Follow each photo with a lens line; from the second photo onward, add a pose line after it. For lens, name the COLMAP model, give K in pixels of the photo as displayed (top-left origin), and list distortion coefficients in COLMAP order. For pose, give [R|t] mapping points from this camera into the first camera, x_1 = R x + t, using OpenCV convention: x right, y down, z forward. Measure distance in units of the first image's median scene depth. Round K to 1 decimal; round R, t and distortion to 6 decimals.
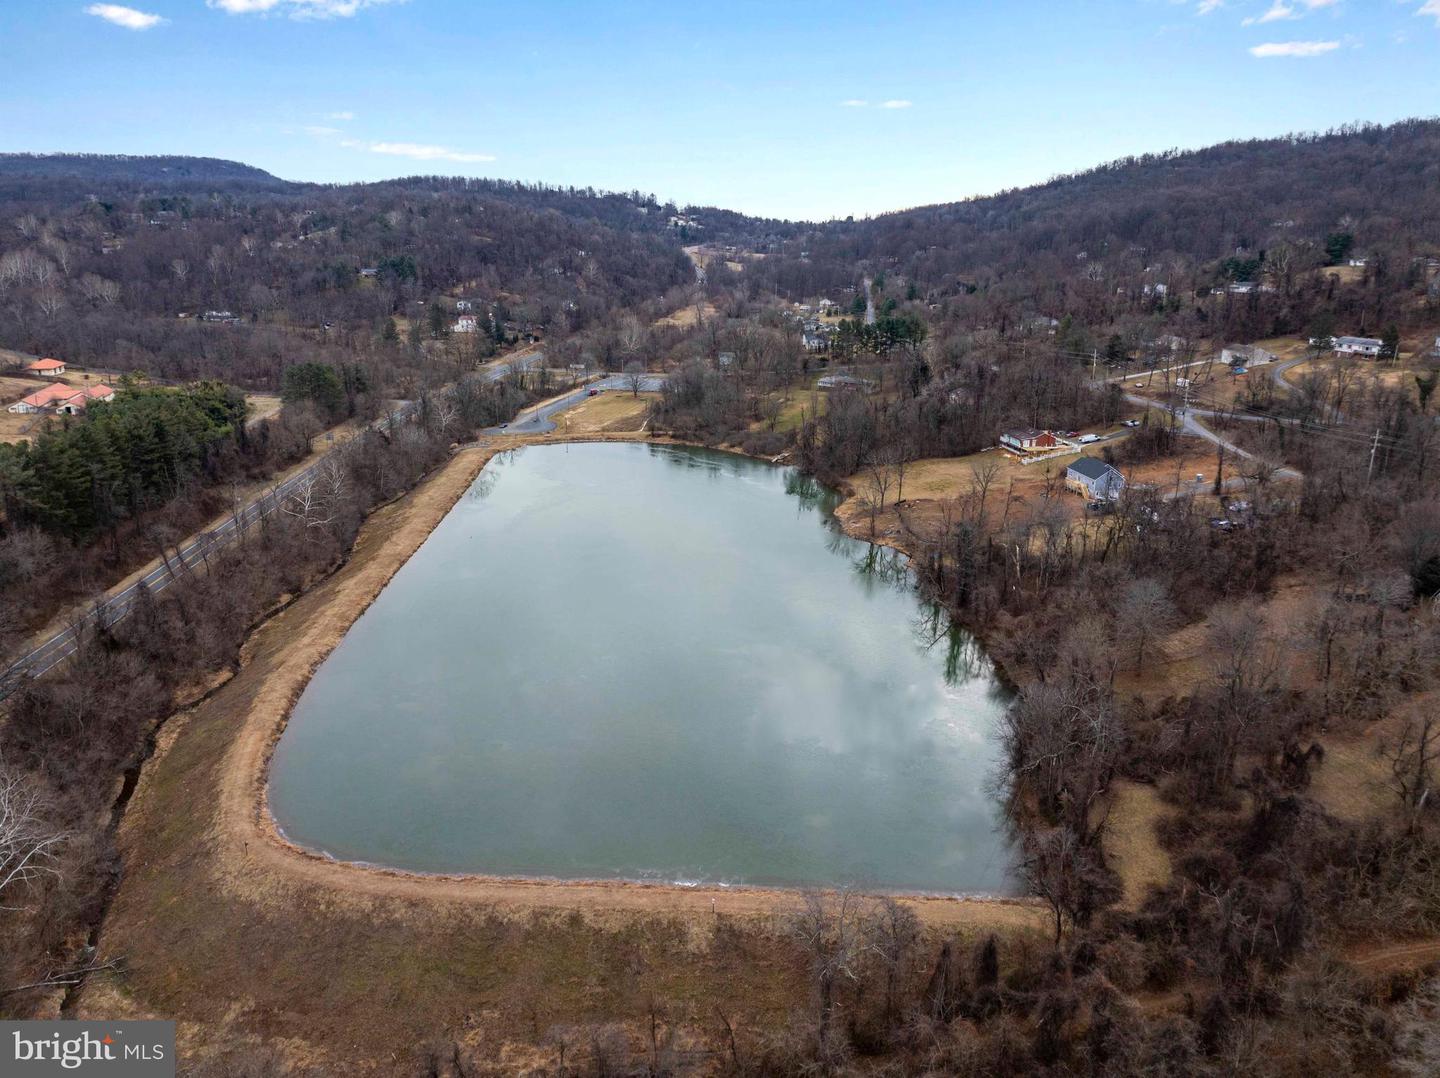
lens RADIAL K [[1015.5, 0, 720.0], [0, 1015.5, 539.0], [0, 0, 1]] dist [-0.034319, 0.003143]
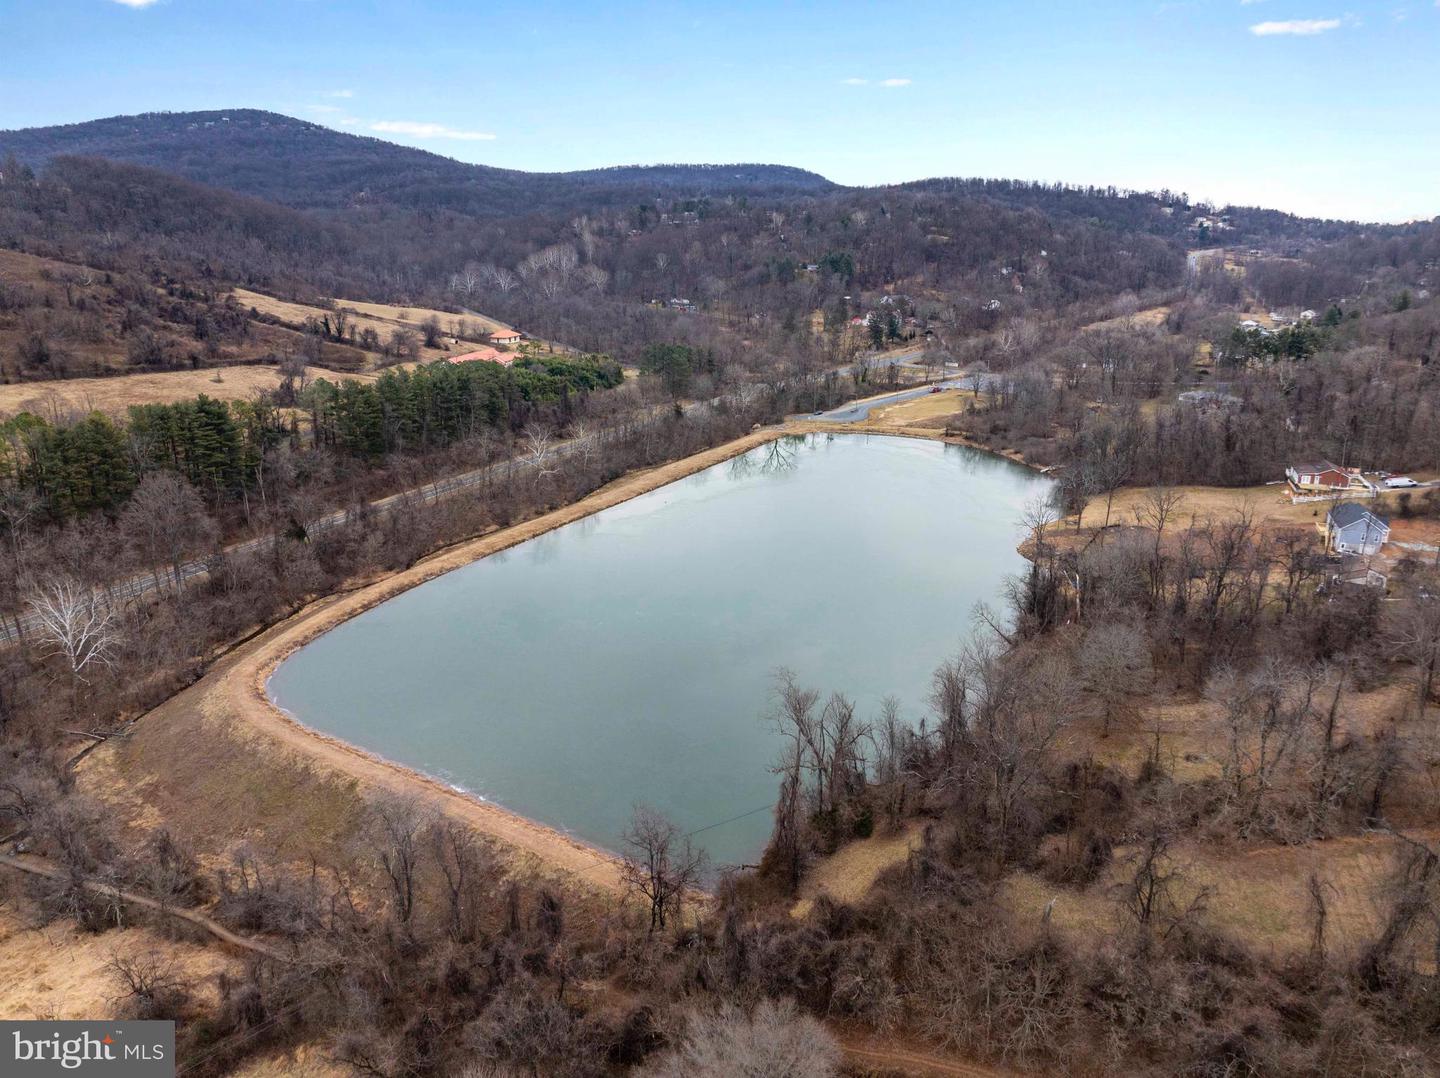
lens RADIAL K [[1015.5, 0, 720.0], [0, 1015.5, 539.0], [0, 0, 1]] dist [-0.034319, 0.003143]
pose [[0.866659, 0.140527, -0.478700, 0.145990], [-0.141575, 0.989339, 0.034116, -0.003241], [0.478391, 0.038205, 0.877315, 0.027195]]
